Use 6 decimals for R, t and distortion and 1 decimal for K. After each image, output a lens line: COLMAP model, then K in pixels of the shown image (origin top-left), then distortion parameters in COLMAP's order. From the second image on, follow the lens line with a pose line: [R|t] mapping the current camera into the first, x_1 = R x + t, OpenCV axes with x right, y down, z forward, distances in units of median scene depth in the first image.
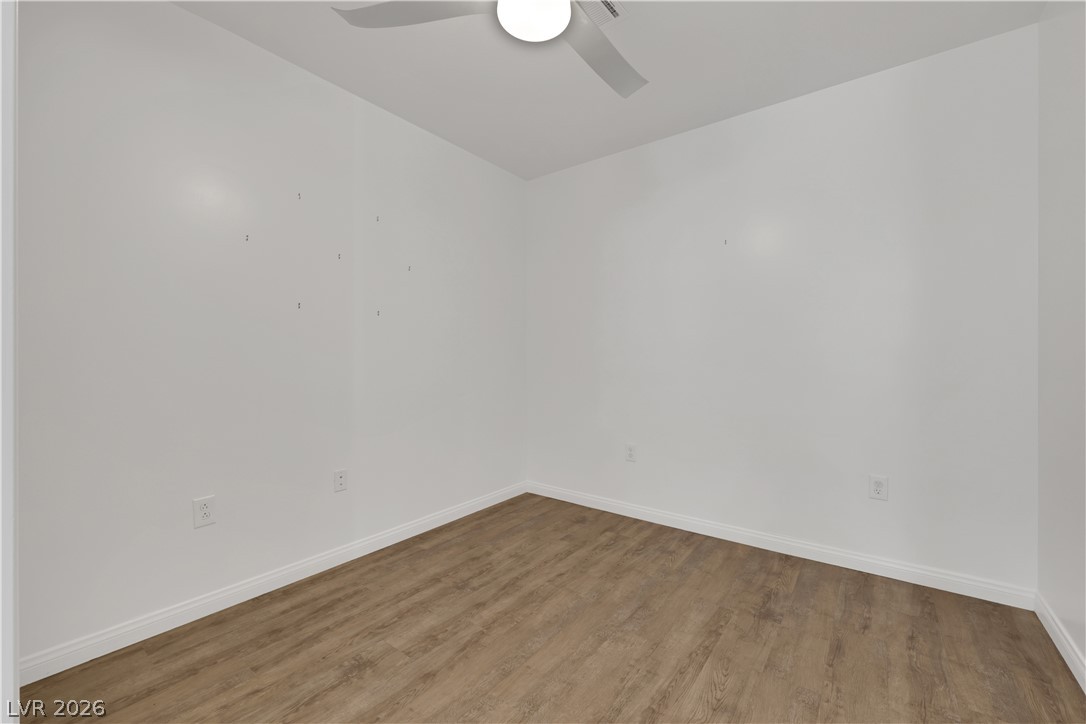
lens RADIAL K [[448.4, 0, 547.6], [0, 448.4, 357.9], [0, 0, 1]] dist [-0.002644, 0.000377]
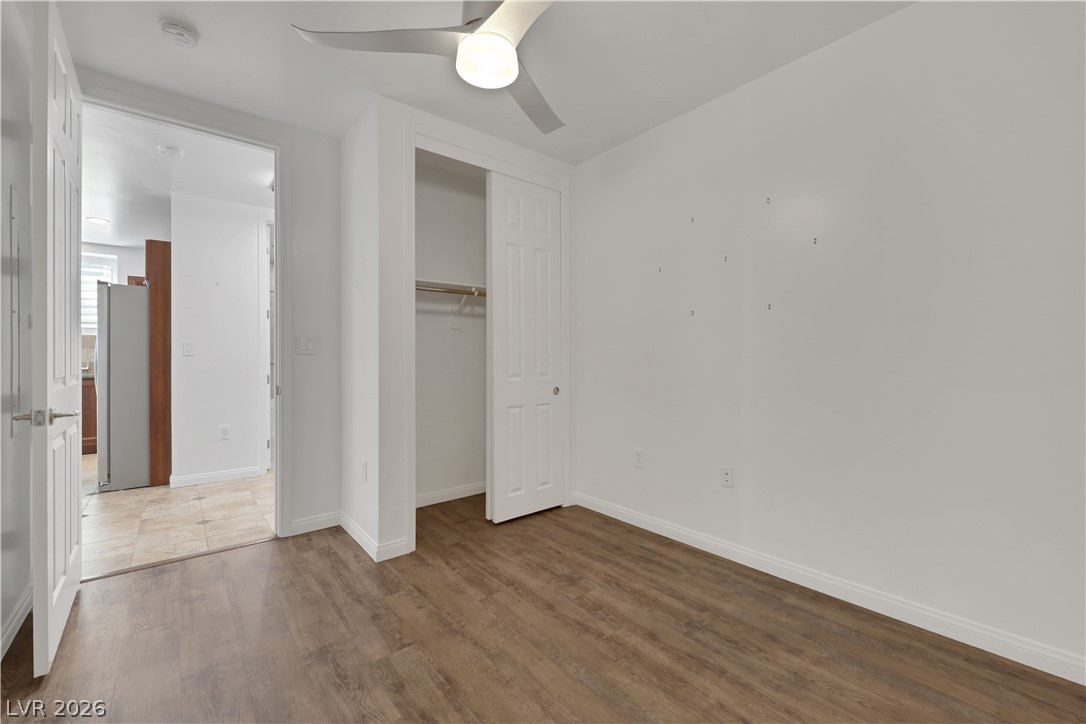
lens RADIAL K [[448.4, 0, 545.9], [0, 448.4, 360.2], [0, 0, 1]] dist [-0.002644, 0.000377]
pose [[-0.237306, 0.011279, -0.971369, 0.733595], [0.005677, 0.999932, 0.010224, -0.013211], [0.971418, -0.003089, -0.237354, 0.962994]]
